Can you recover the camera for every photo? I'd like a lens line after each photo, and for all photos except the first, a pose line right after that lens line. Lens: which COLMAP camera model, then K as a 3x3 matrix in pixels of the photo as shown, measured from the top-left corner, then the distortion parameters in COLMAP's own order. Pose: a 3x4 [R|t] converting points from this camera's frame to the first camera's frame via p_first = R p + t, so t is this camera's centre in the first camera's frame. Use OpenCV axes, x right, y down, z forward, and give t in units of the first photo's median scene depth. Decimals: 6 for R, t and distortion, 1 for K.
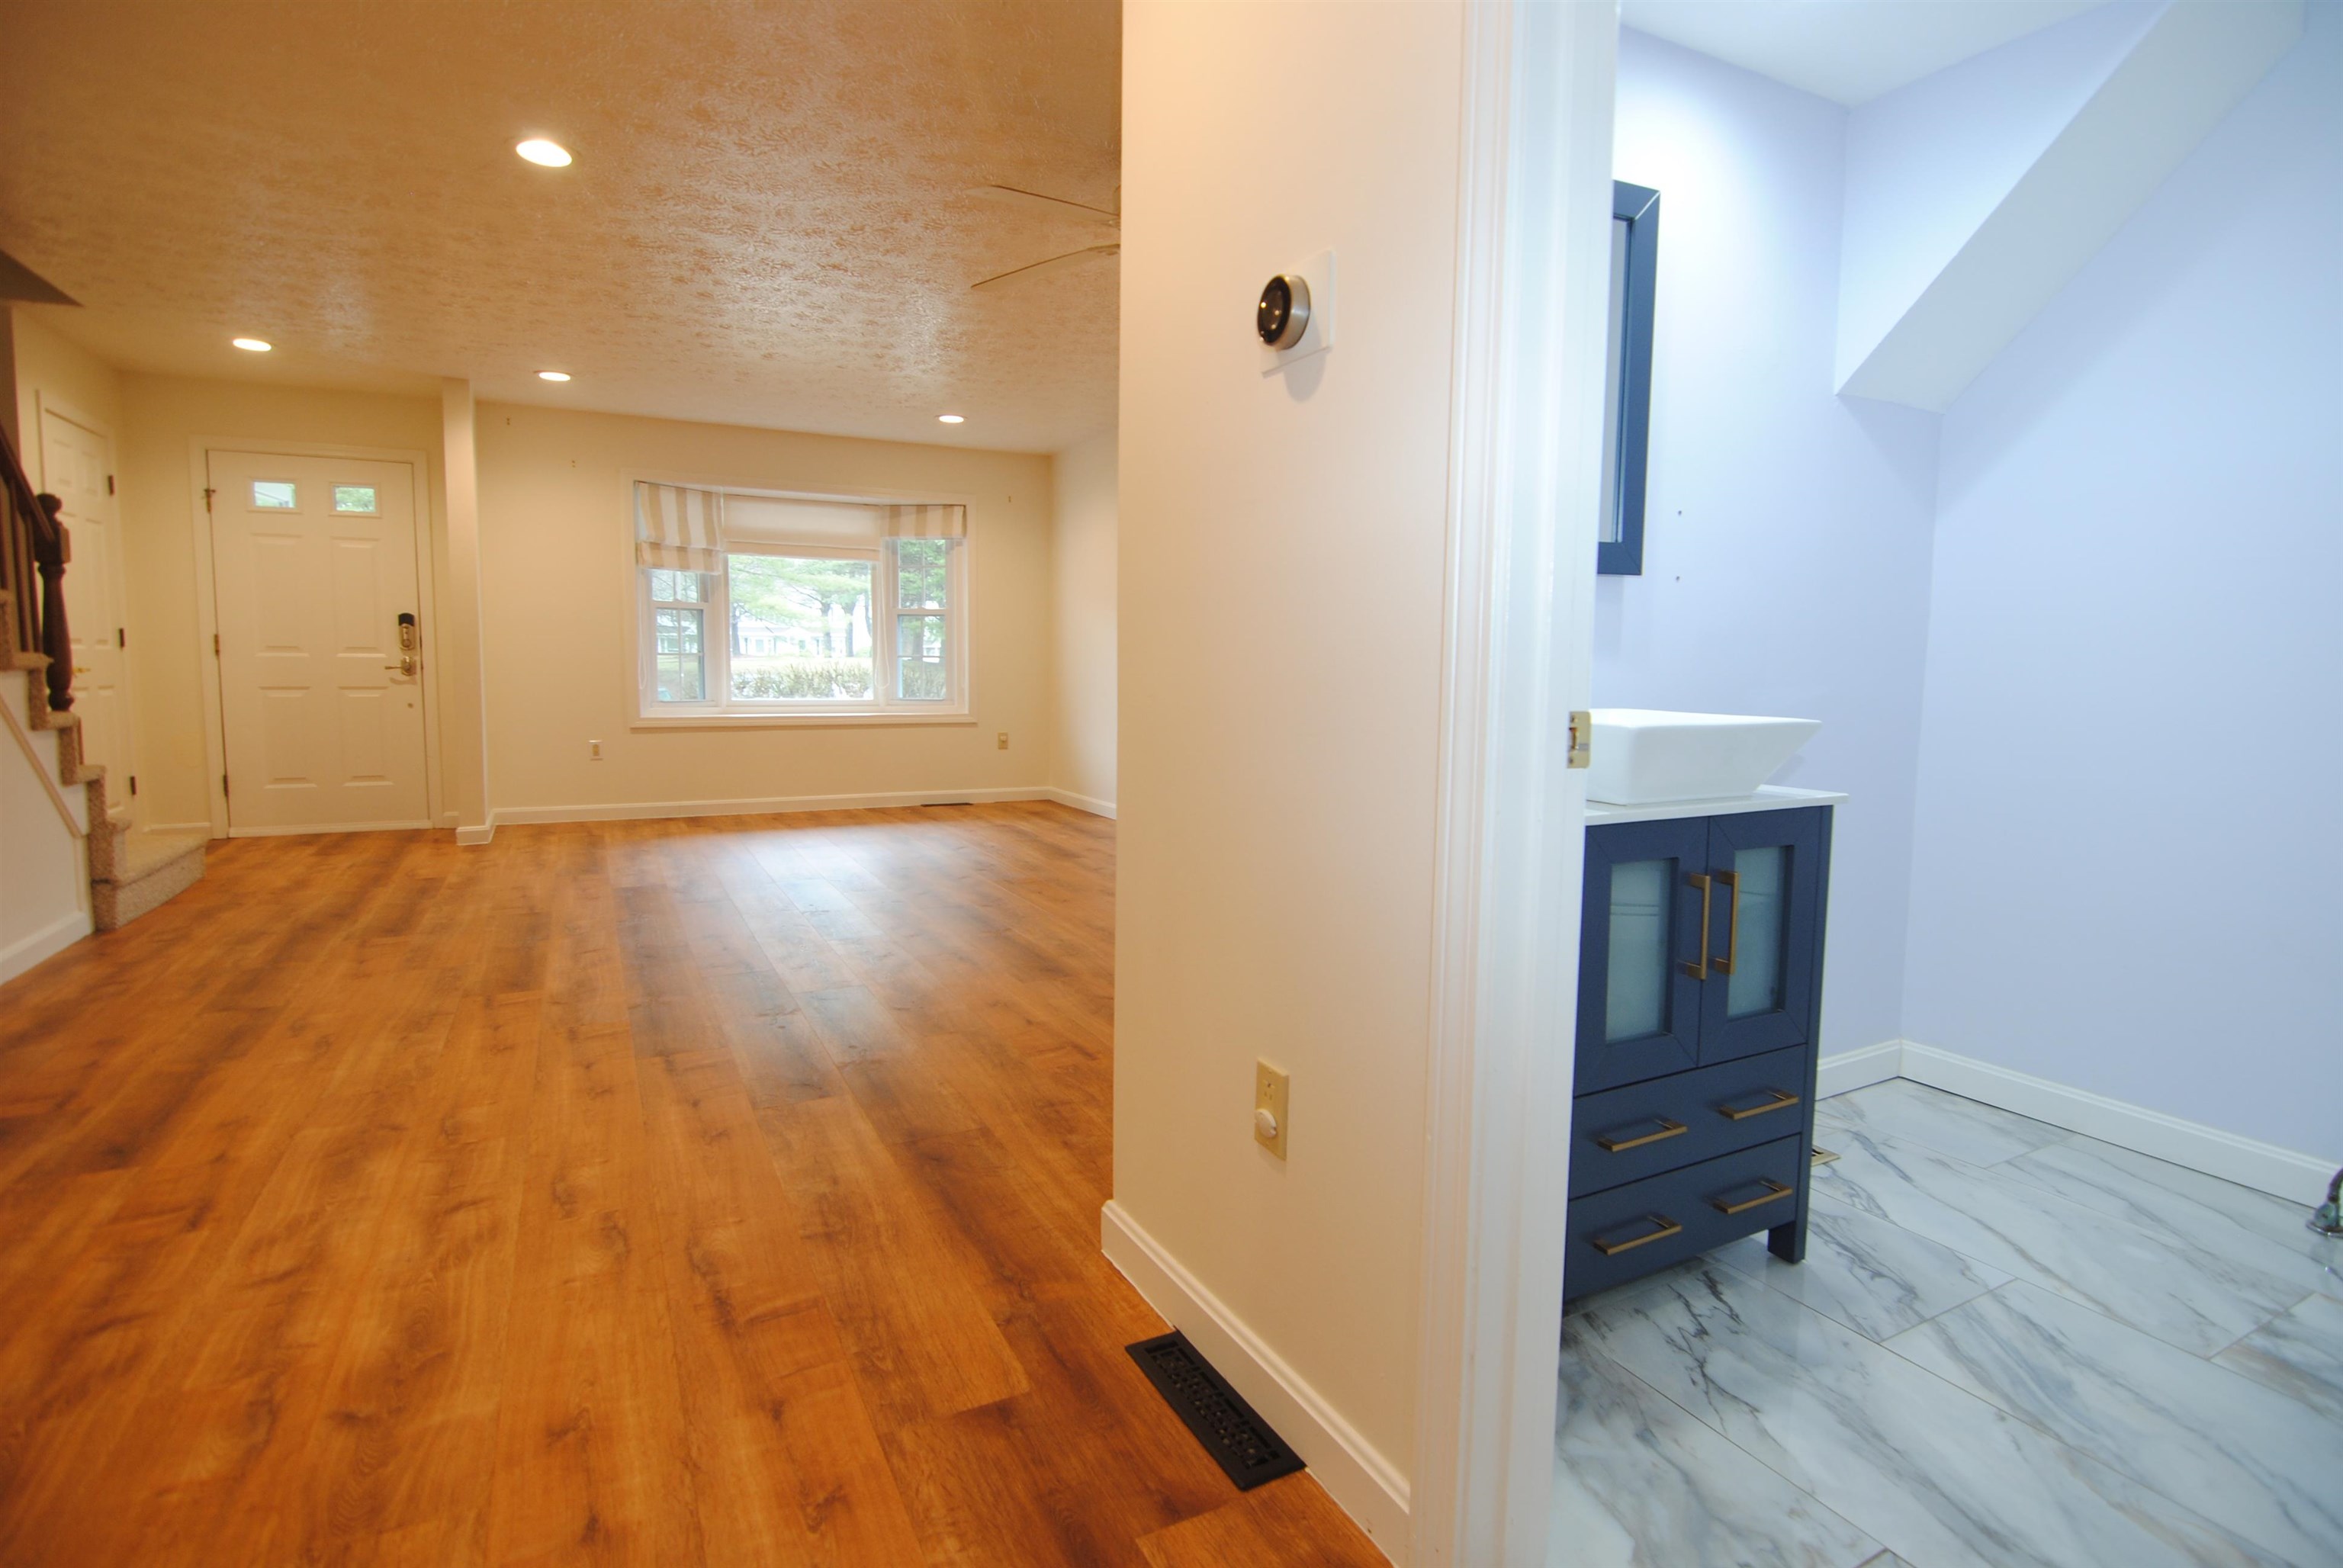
lens RADIAL K [[1142.7, 0, 1178.9], [0, 1142.7, 771.4], [0, 0, 1]] dist [-0.008044, -0.008895]
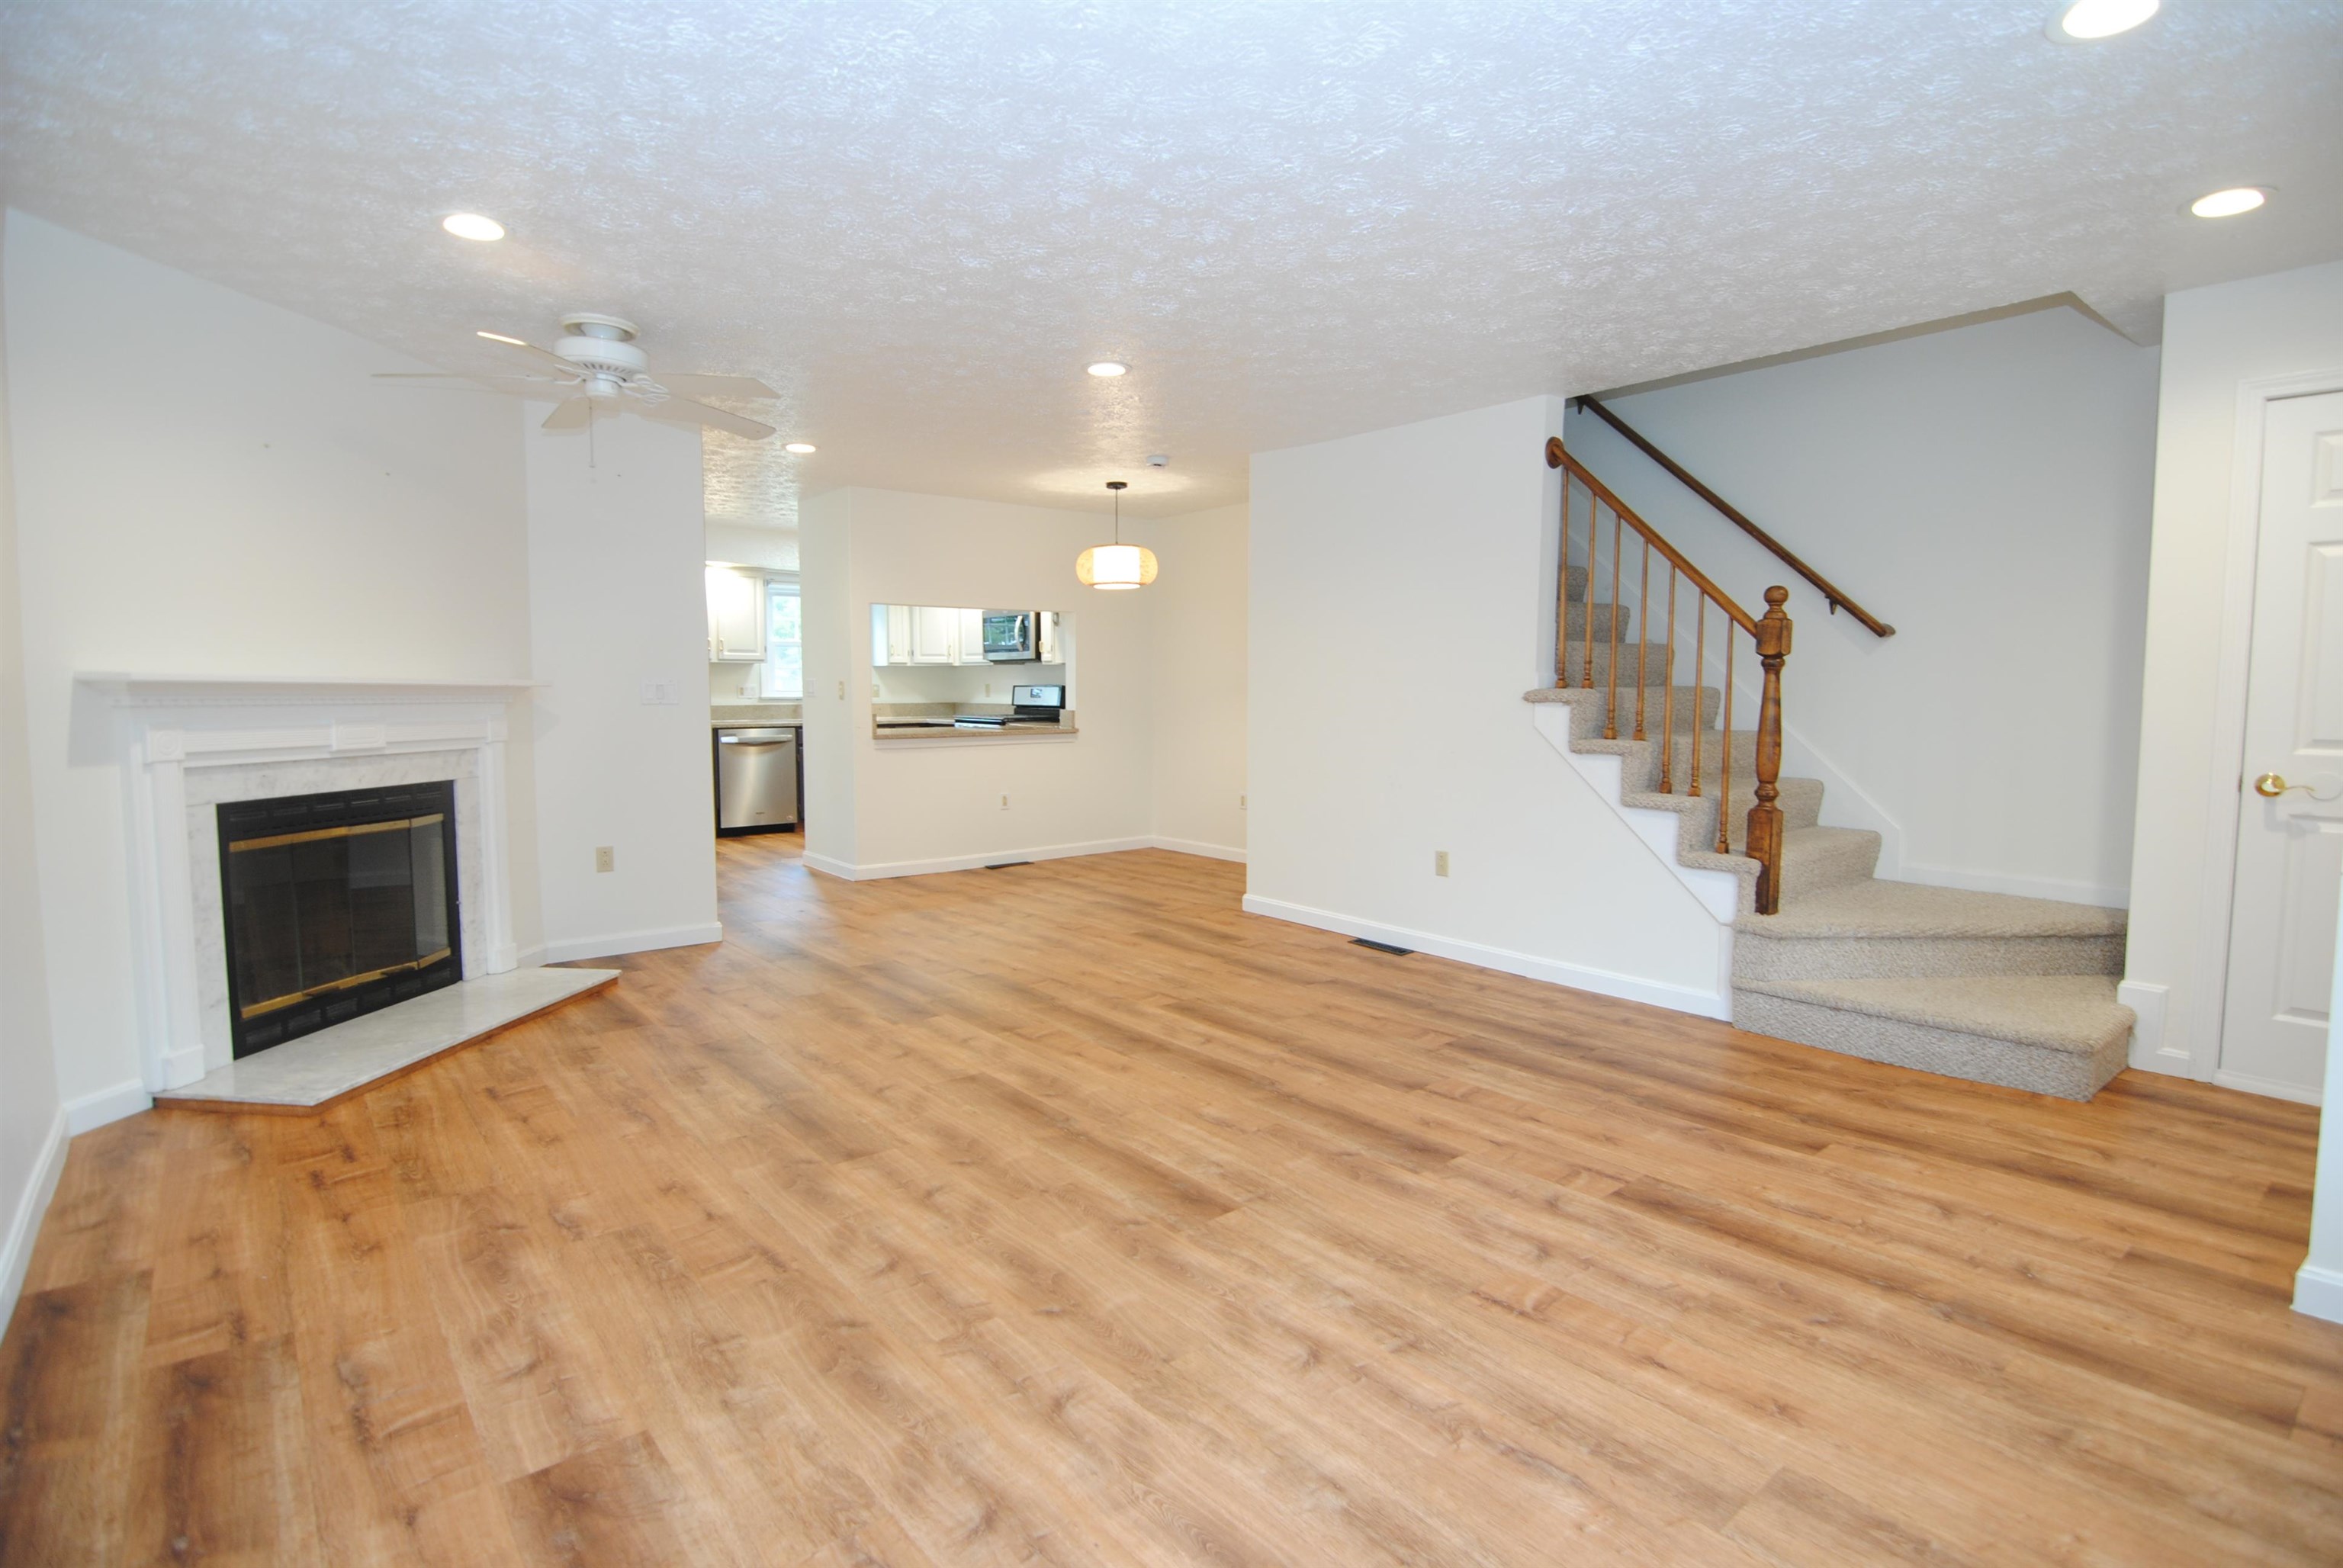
lens RADIAL K [[1144.1, 0, 1177.4], [0, 1144.1, 781.6], [0, 0, 1]] dist [-0.003674, -0.013214]
pose [[-0.977403, 0.006979, -0.211269, -0.449526], [-0.030483, 0.984355, 0.173542, -0.382756], [0.209175, 0.176061, -0.961898, 3.062196]]
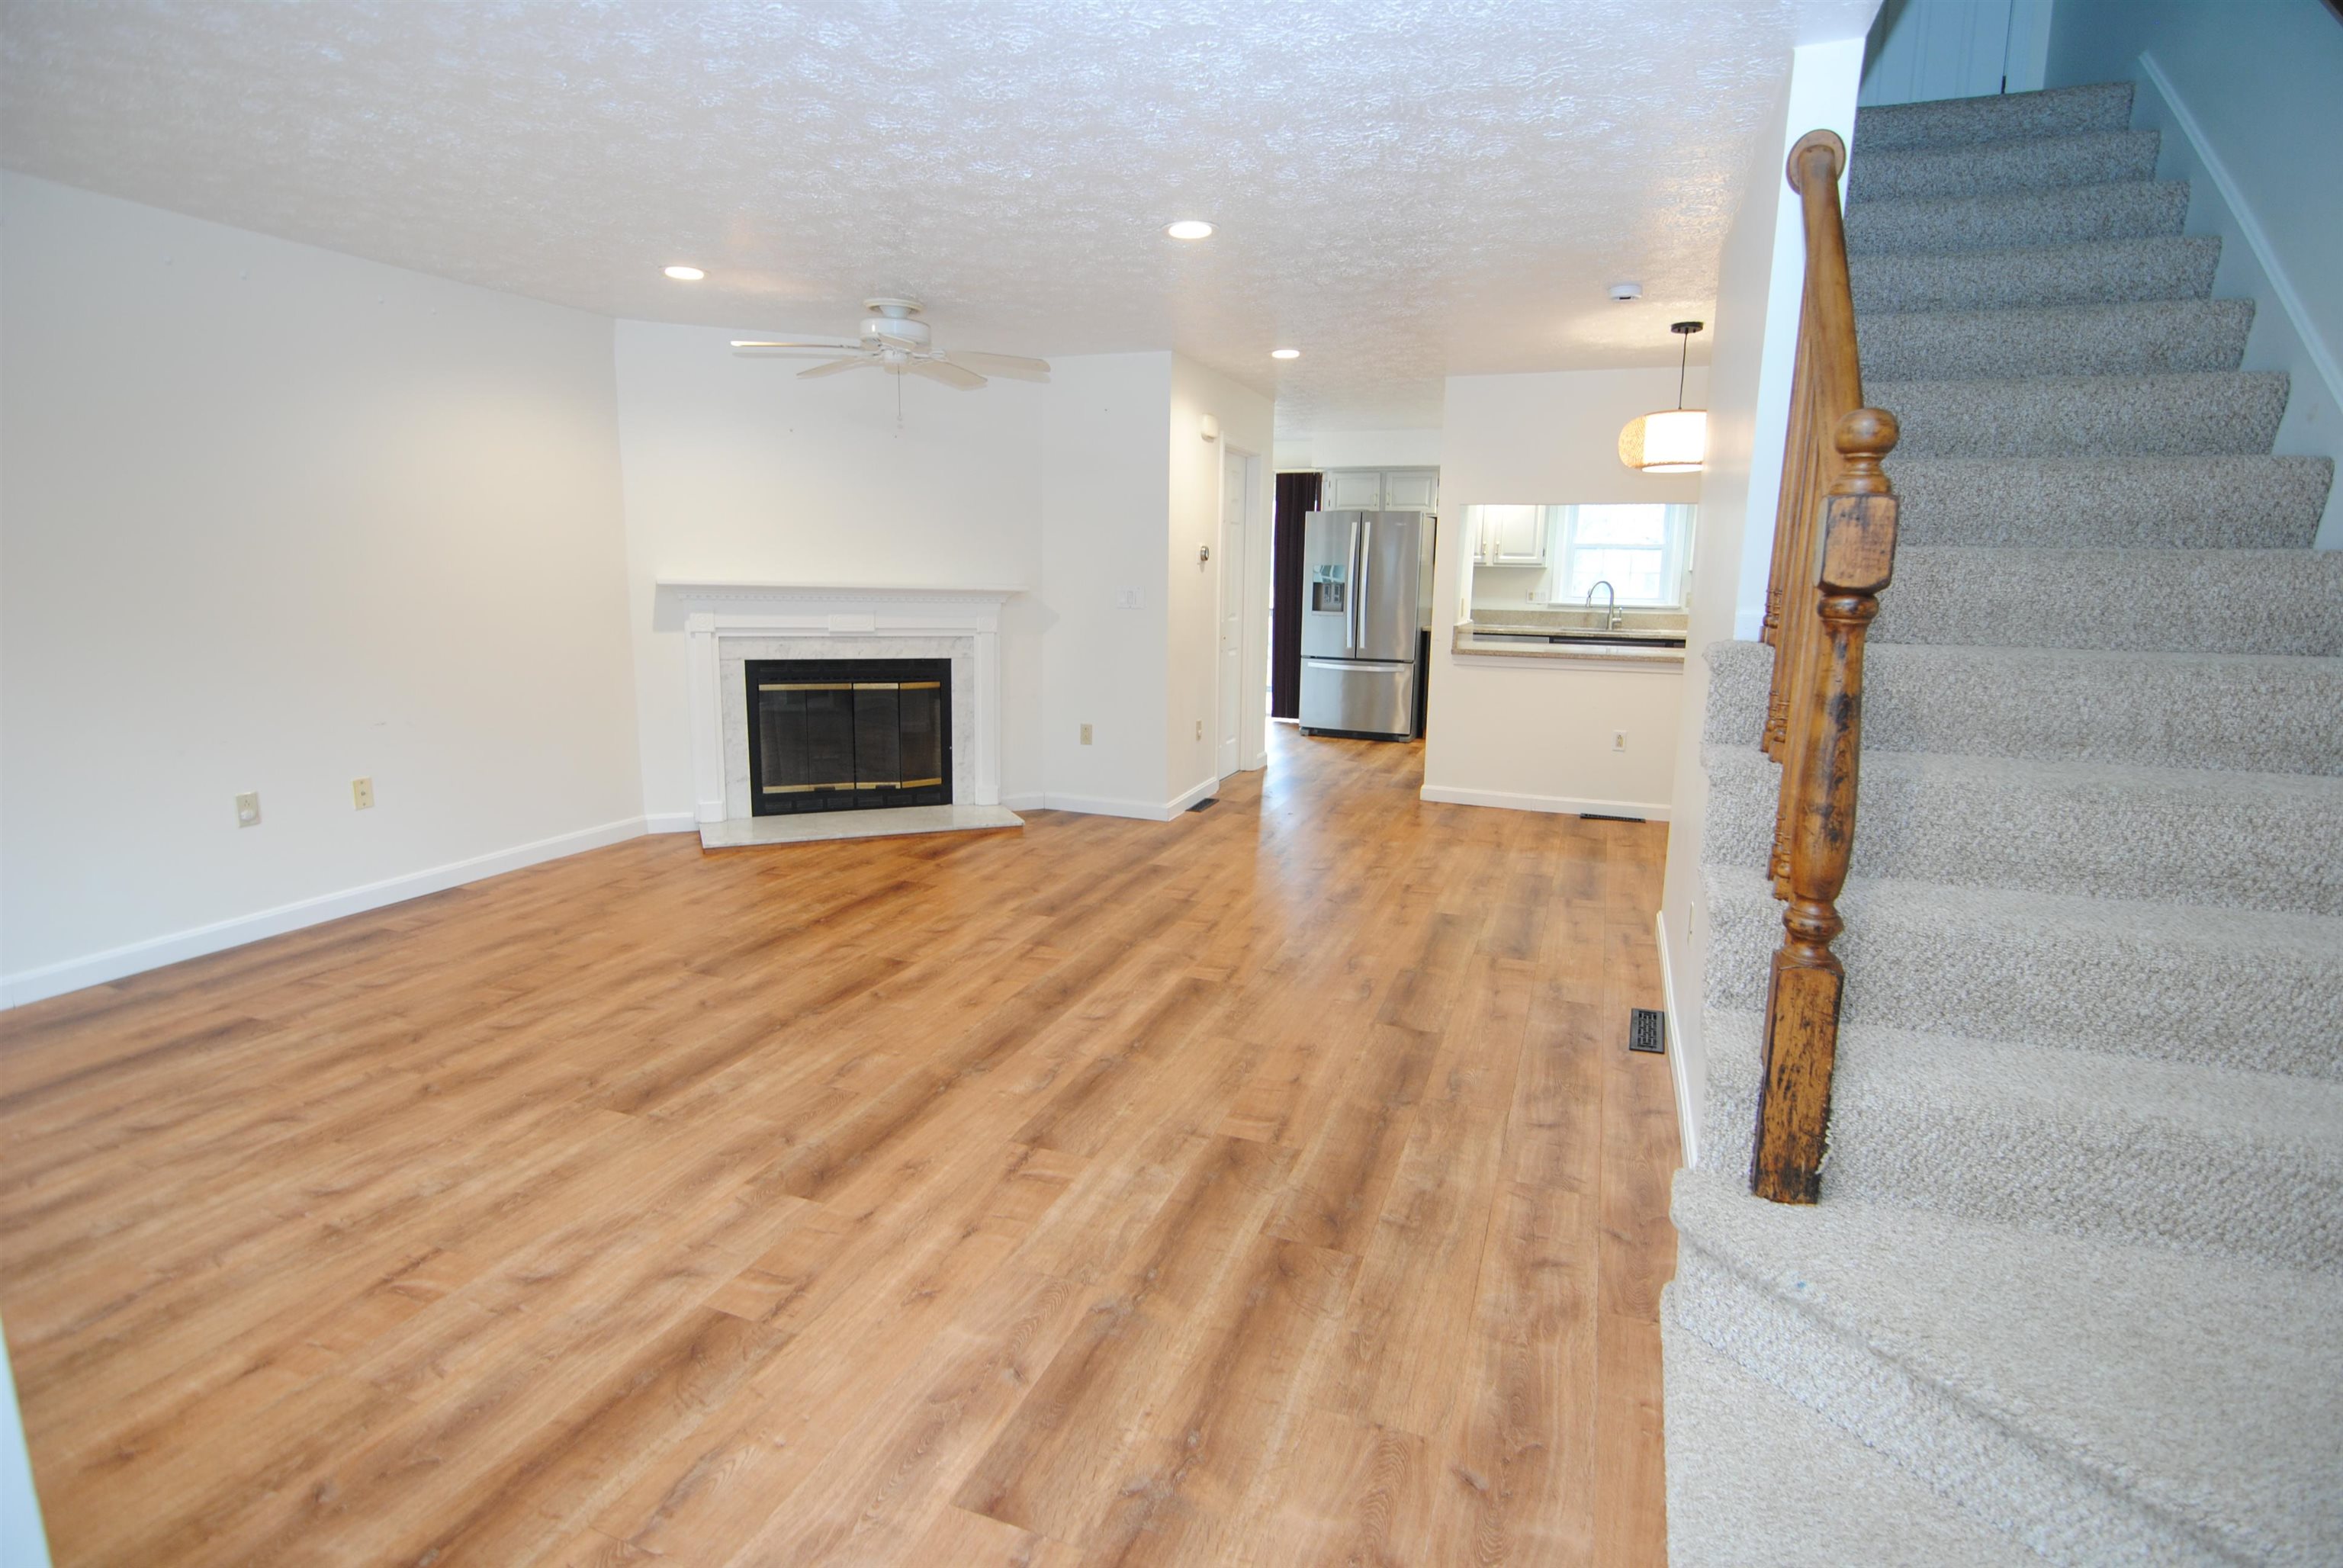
lens RADIAL K [[1142.7, 0, 1178.9], [0, 1142.7, 771.4], [0, 0, 1]] dist [-0.008044, -0.008895]
pose [[-0.668696, -0.150194, 0.728208, -1.872282], [0.047835, 0.968667, 0.243715, -0.379600], [-0.741996, 0.197805, -0.640559, 2.356690]]
